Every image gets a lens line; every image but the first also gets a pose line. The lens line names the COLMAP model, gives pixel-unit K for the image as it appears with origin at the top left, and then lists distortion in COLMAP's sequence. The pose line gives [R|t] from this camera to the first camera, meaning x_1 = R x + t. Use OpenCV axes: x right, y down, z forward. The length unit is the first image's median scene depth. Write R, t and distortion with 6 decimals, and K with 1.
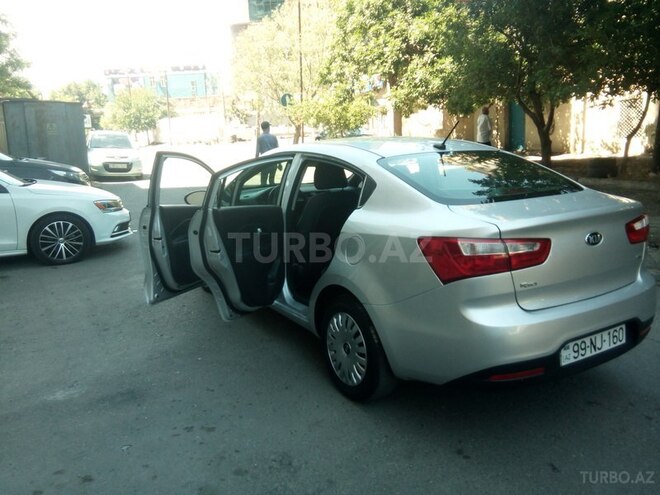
lens RADIAL K [[537.0, 0, 328.5], [0, 537.0, 247.5], [0, 0, 1]] dist [0.061636, -0.091958]
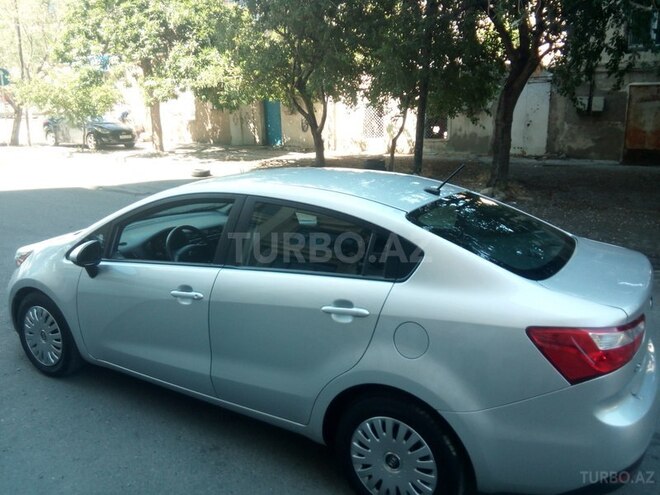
lens RADIAL K [[537.0, 0, 329.5], [0, 537.0, 243.8], [0, 0, 1]] dist [0.061636, -0.091958]
pose [[0.877531, -0.074050, 0.473768, -0.075912], [0.064002, 0.997252, 0.037324, -0.031181], [-0.475230, -0.002431, 0.879858, 0.067661]]
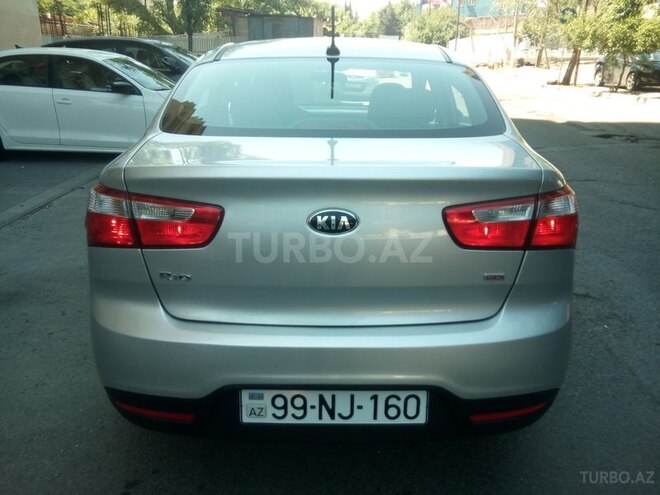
lens RADIAL K [[537.0, 0, 331.3], [0, 537.0, 243.1], [0, 0, 1]] dist [0.061636, -0.091958]
pose [[0.857574, 0.195769, -0.475648, 0.120314], [-0.136255, 0.978165, 0.156934, -0.012648], [0.495985, -0.069773, 0.865523, 0.087374]]
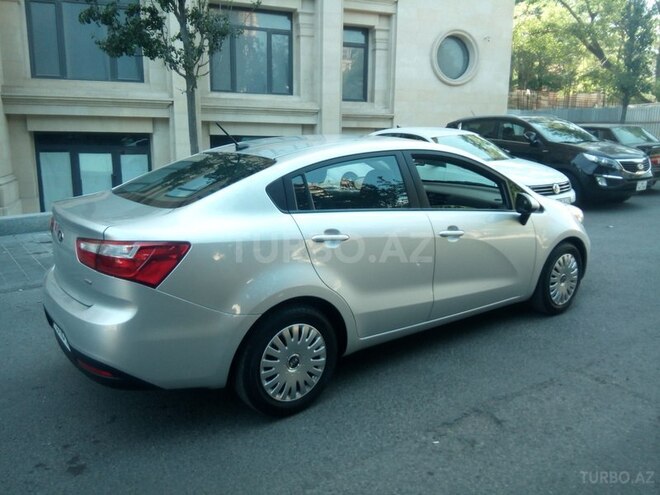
lens RADIAL K [[537.0, 0, 331.5], [0, 537.0, 248.5], [0, 0, 1]] dist [0.061636, -0.091958]
pose [[0.095692, 0.246308, -0.964456, 0.258975], [-0.200998, 0.953725, 0.223625, -0.055837], [0.974907, 0.172454, 0.140771, 0.223205]]
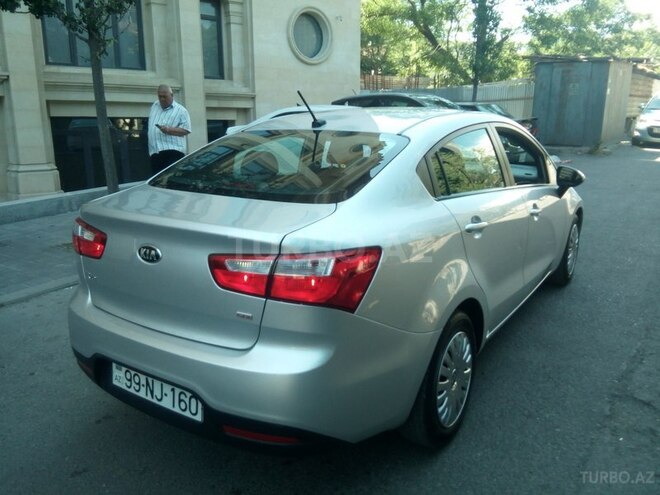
lens RADIAL K [[537.0, 0, 327.8], [0, 537.0, 249.0], [0, 0, 1]] dist [0.061636, -0.091958]
pose [[0.420498, 0.252775, -0.871371, 0.201947], [-0.184999, 0.964117, 0.190404, -0.034189], [0.888233, 0.081138, 0.452172, 0.142513]]
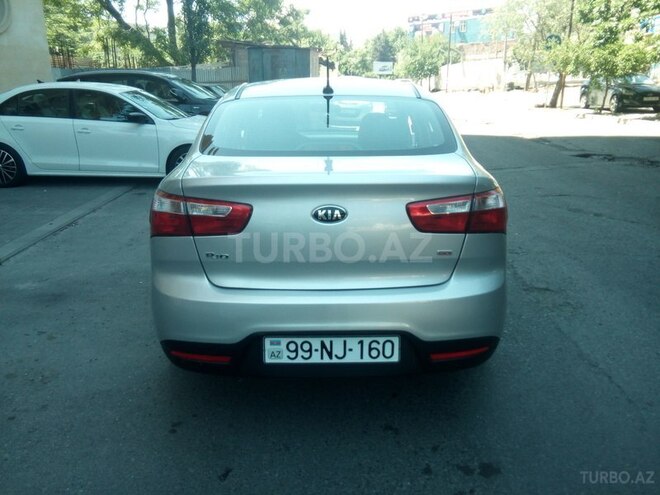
lens RADIAL K [[537.0, 0, 330.0], [0, 537.0, 242.5], [0, 0, 1]] dist [0.061636, -0.091958]
pose [[0.860589, 0.162697, -0.482615, 0.139245], [-0.122719, 0.985925, 0.113540, -0.010108], [0.494295, -0.038486, 0.868442, 0.055766]]
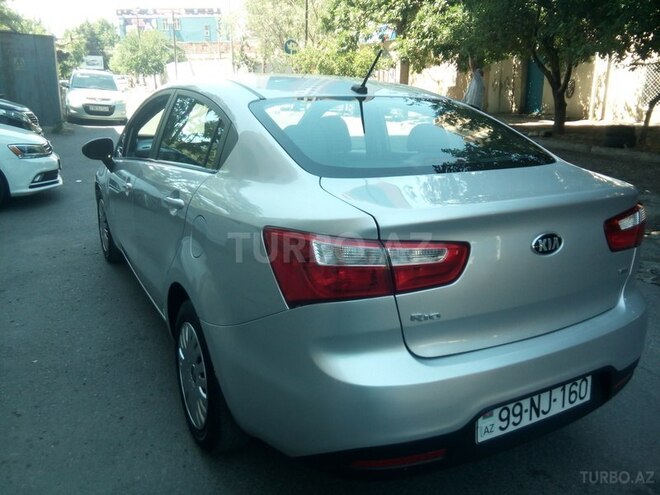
lens RADIAL K [[537.0, 0, 329.2], [0, 537.0, 246.0], [0, 0, 1]] dist [0.061636, -0.091958]
pose [[0.998313, 0.054497, -0.020007, 0.041025], [-0.052812, 0.995647, 0.076804, -0.007765], [0.024106, -0.075618, 0.996845, 0.061269]]
